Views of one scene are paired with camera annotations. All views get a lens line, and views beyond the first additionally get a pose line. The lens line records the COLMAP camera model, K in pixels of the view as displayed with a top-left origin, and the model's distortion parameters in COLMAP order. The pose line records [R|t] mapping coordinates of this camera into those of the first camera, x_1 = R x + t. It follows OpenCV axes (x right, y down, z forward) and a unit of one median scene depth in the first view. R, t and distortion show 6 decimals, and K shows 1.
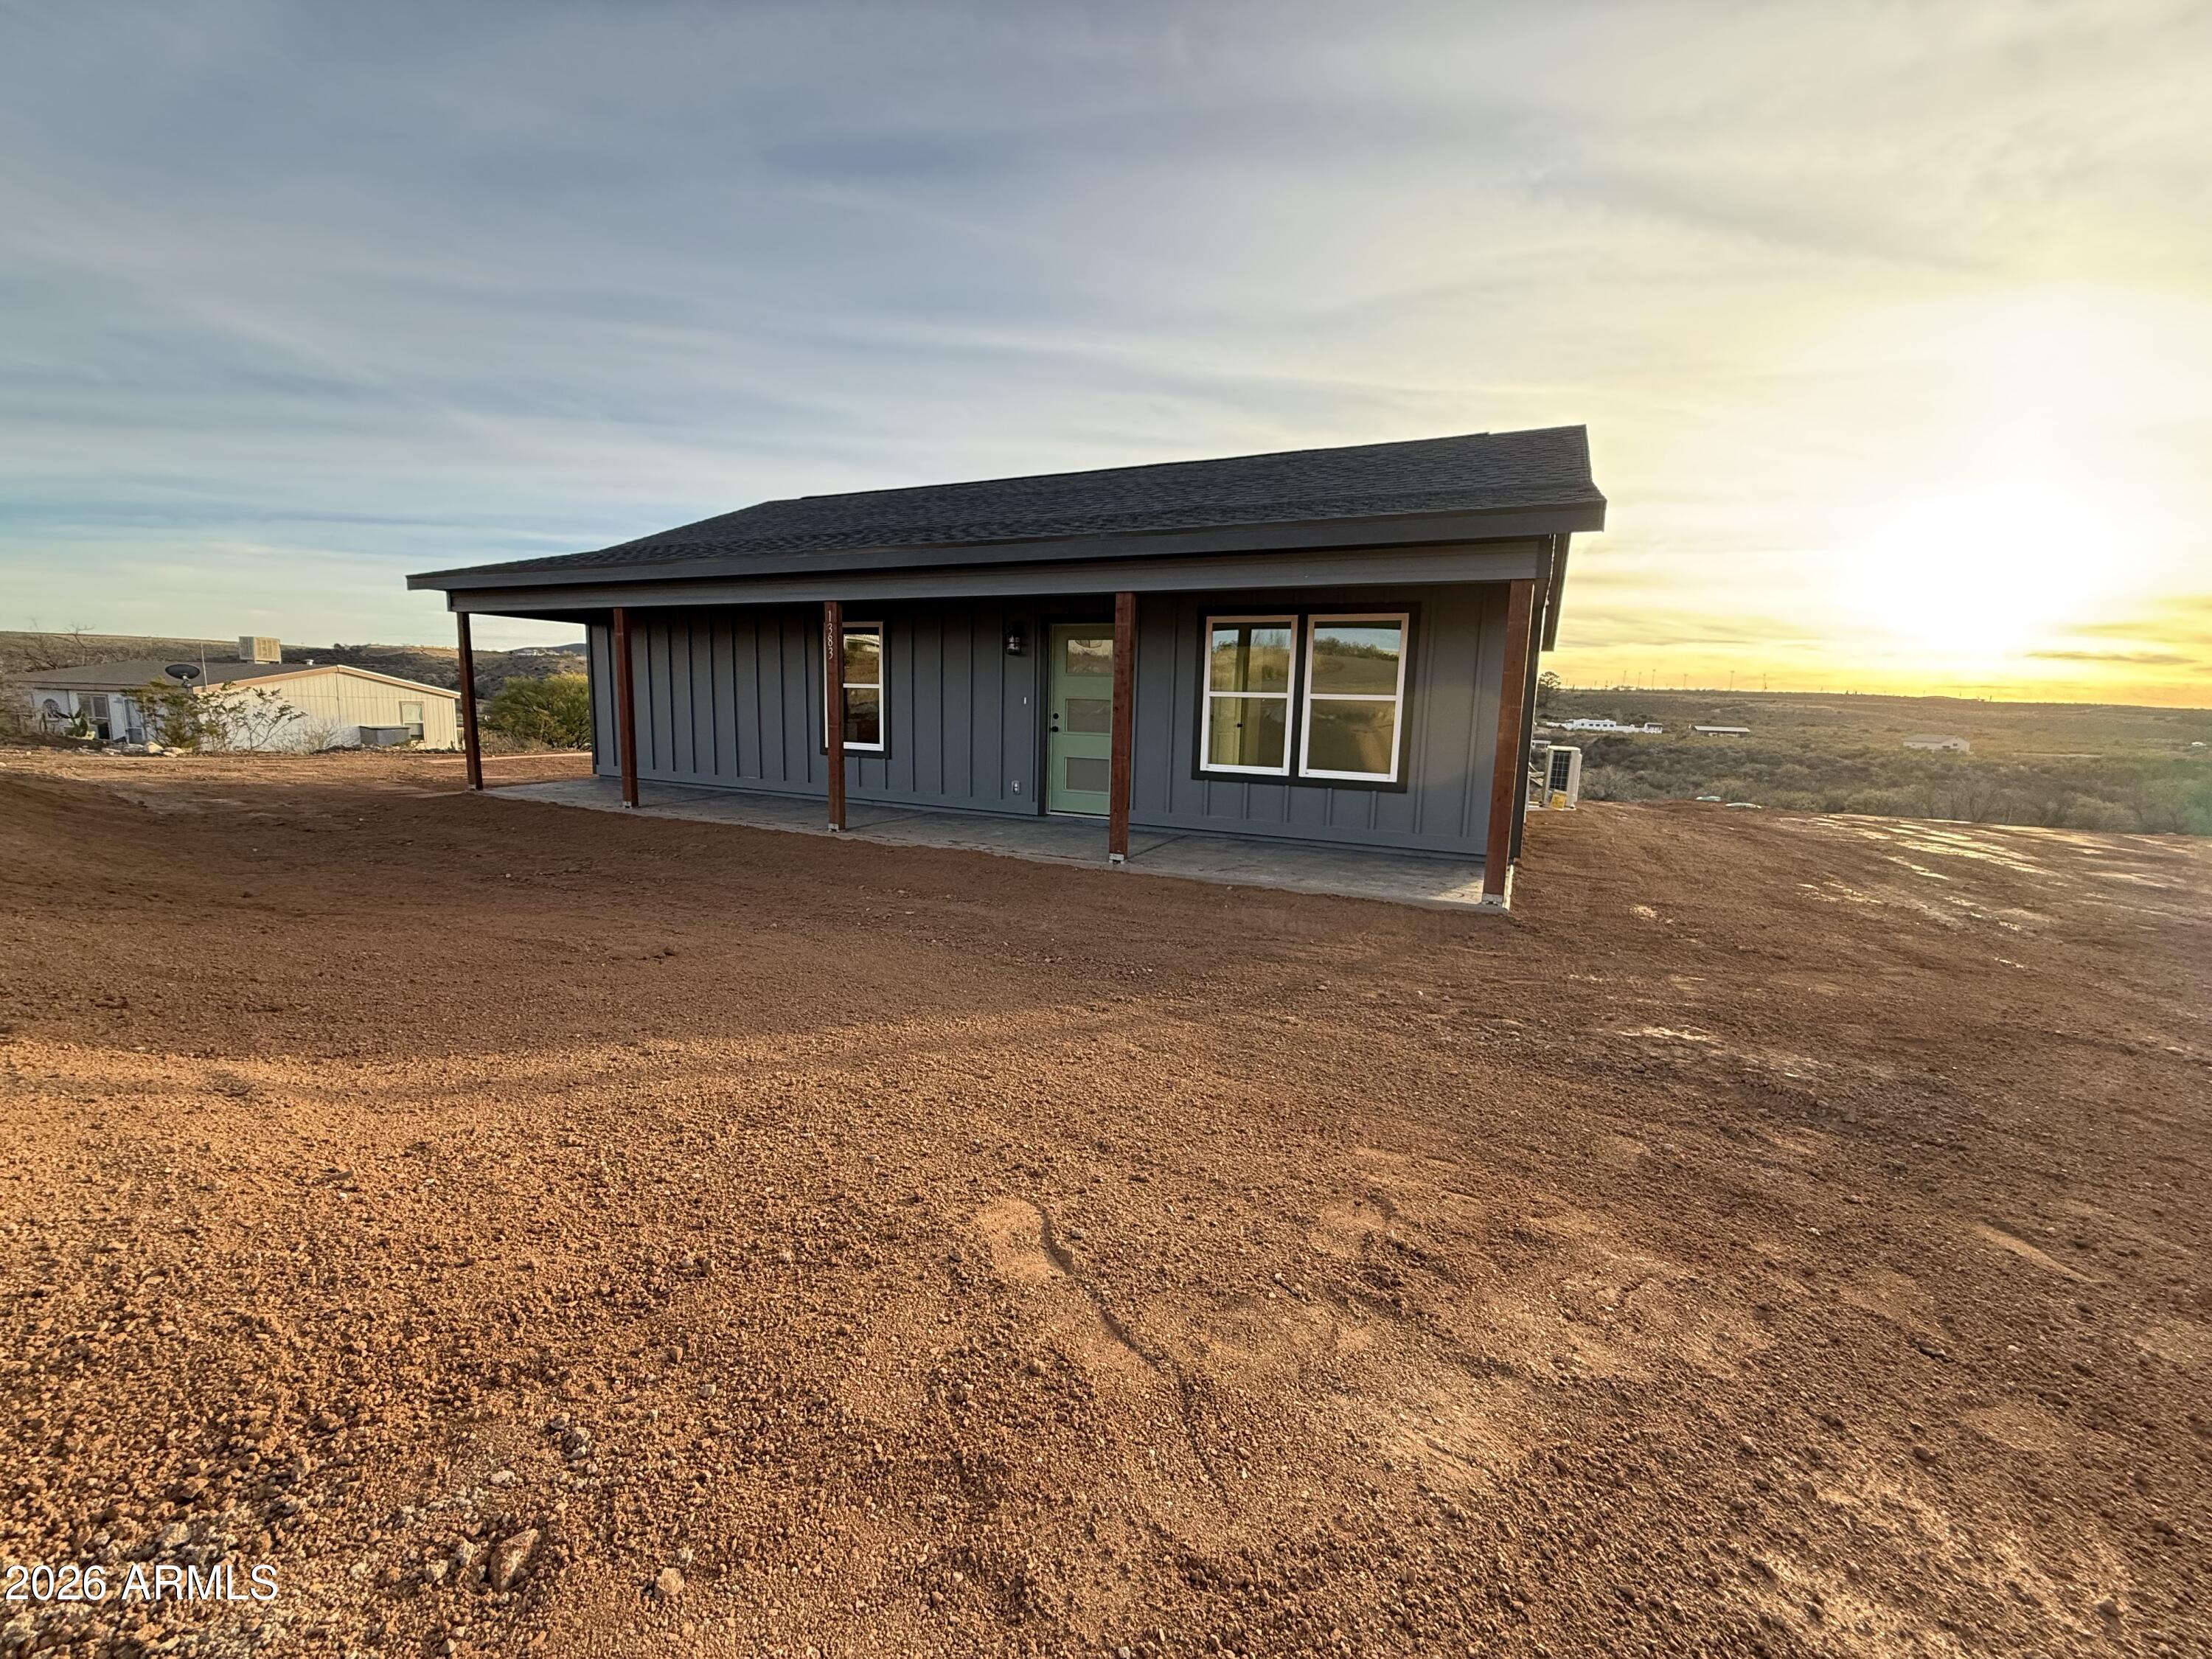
lens RADIAL K [[878.5, 0, 1106.0], [0, 878.5, 829.5], [0, 0, 1]] dist [-0.000484, 0.000011]
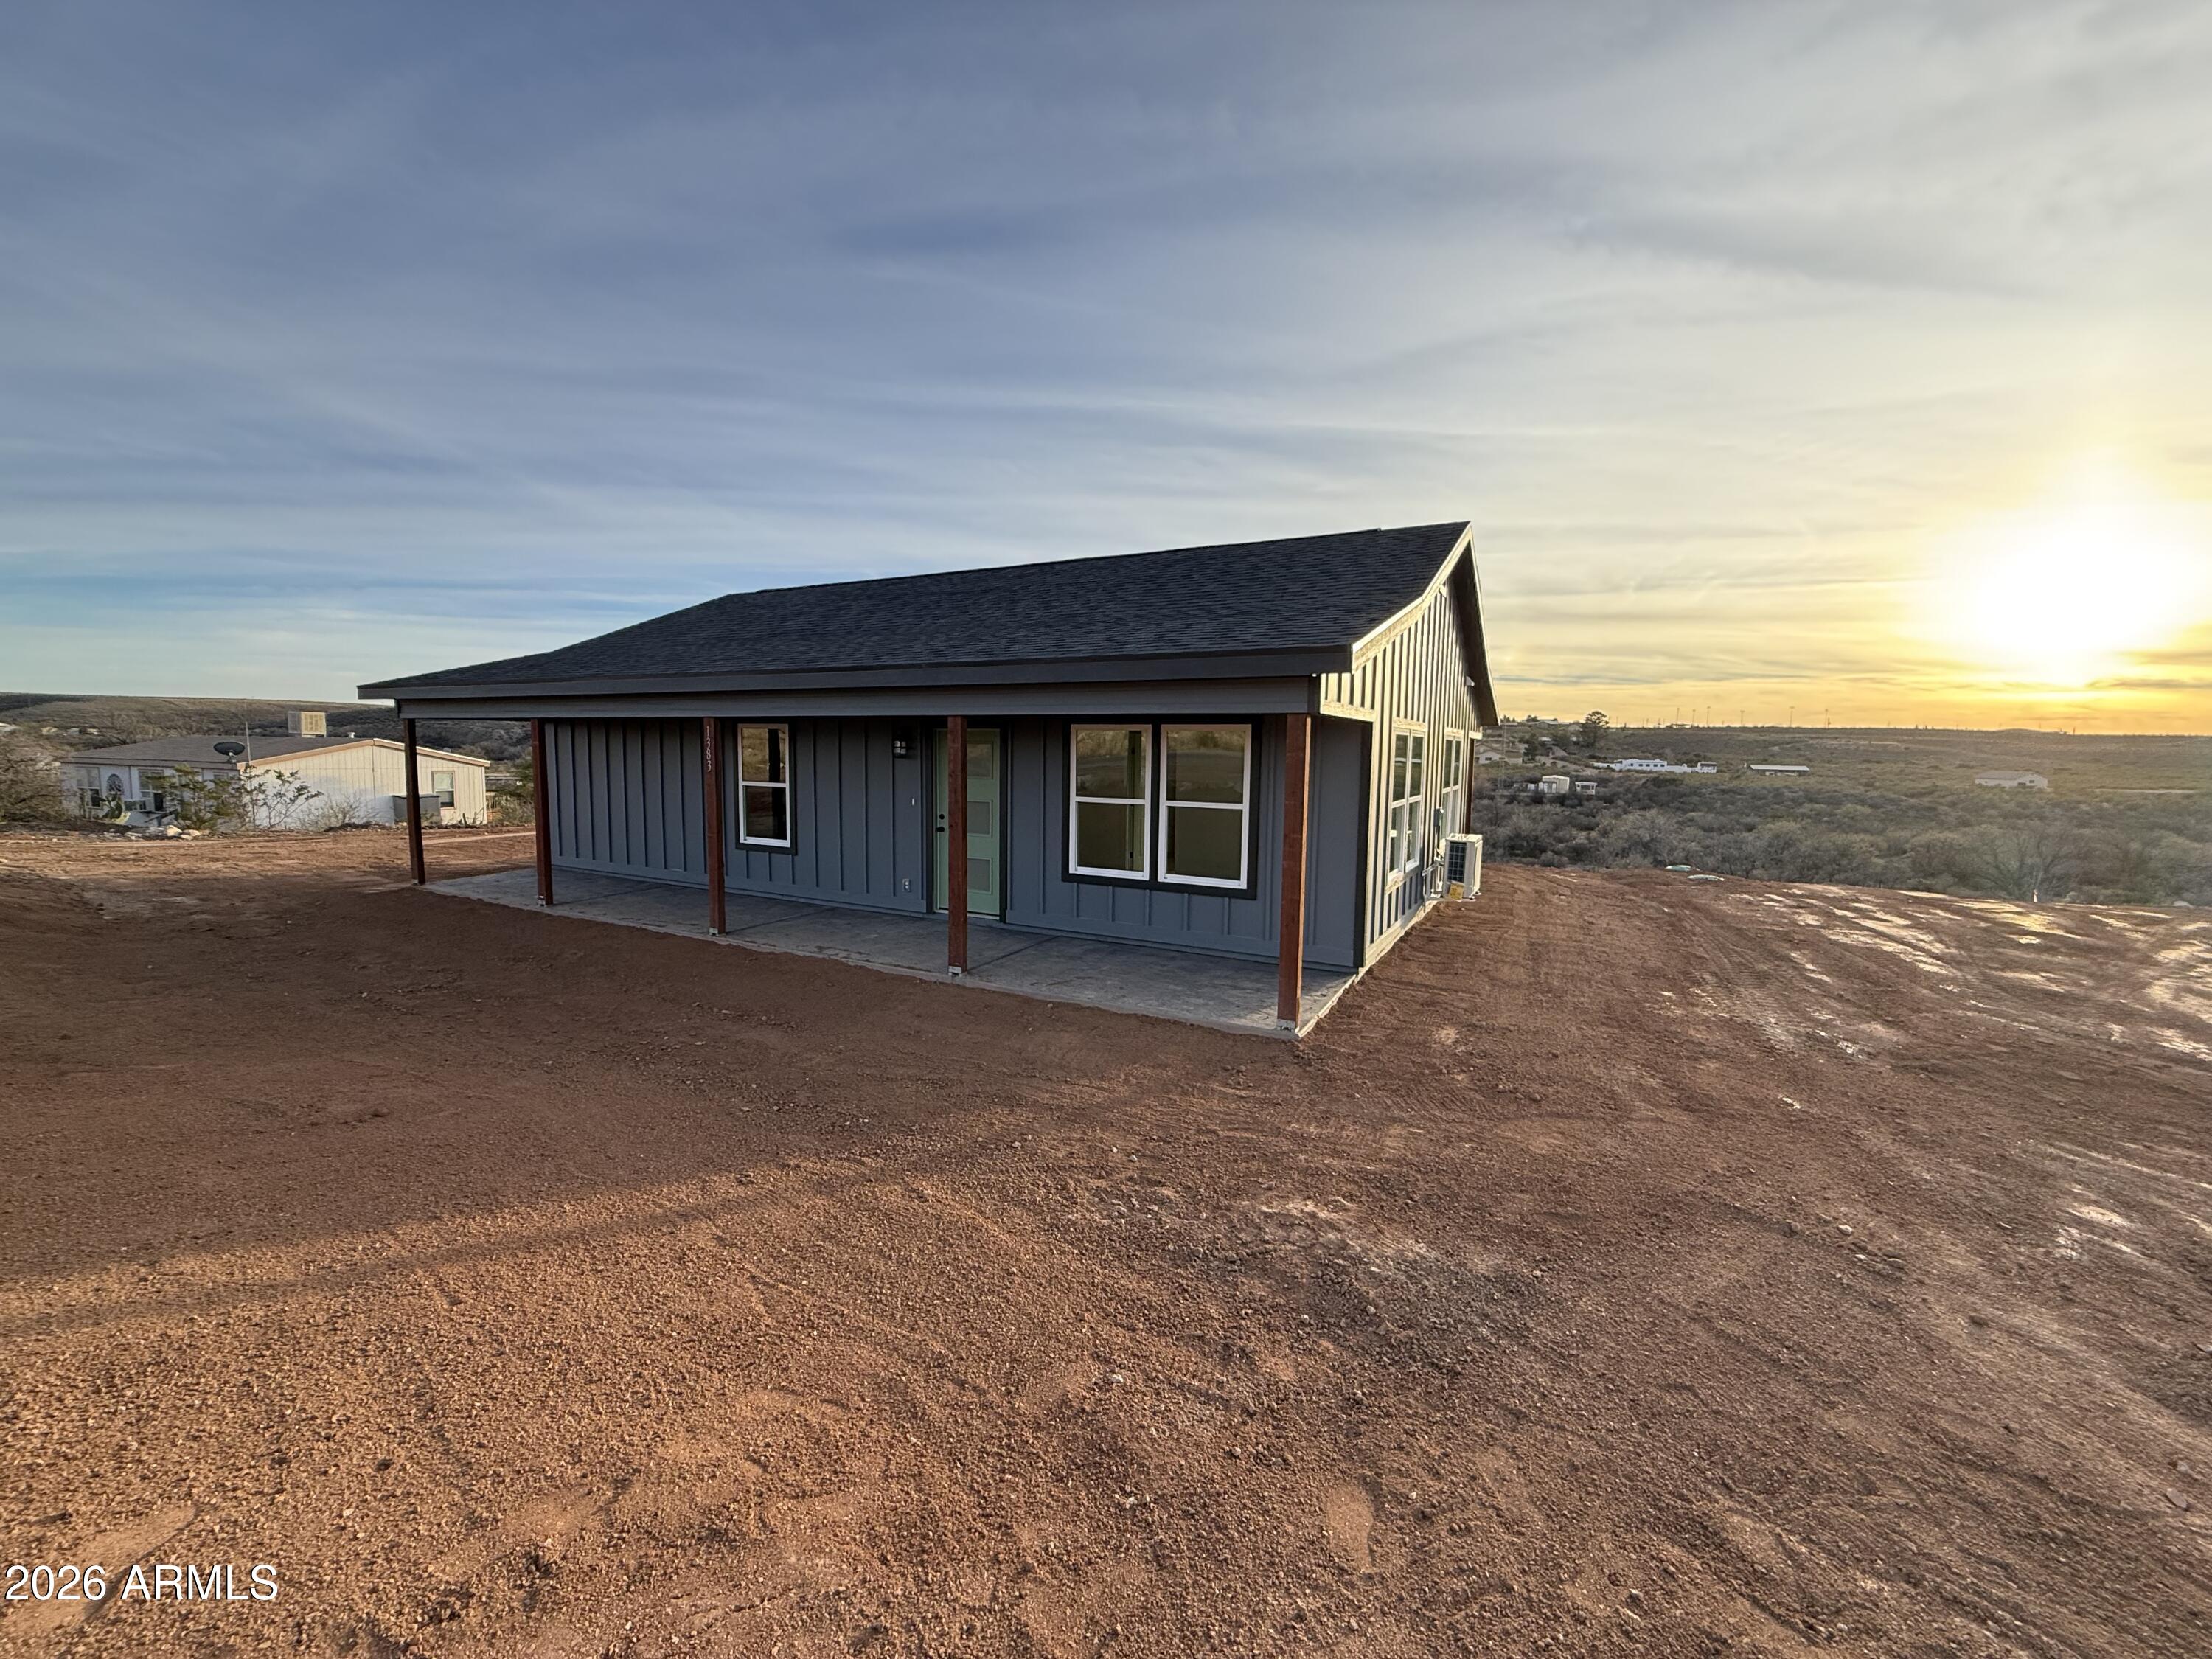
lens RADIAL K [[878.5, 0, 1106.0], [0, 878.5, 829.5], [0, 0, 1]] dist [-0.000484, 0.000011]
pose [[0.998752, -0.009388, -0.049063, 0.186670], [0.006880, 0.998673, -0.051038, -0.061065], [0.049477, 0.050636, 0.997491, -0.013963]]
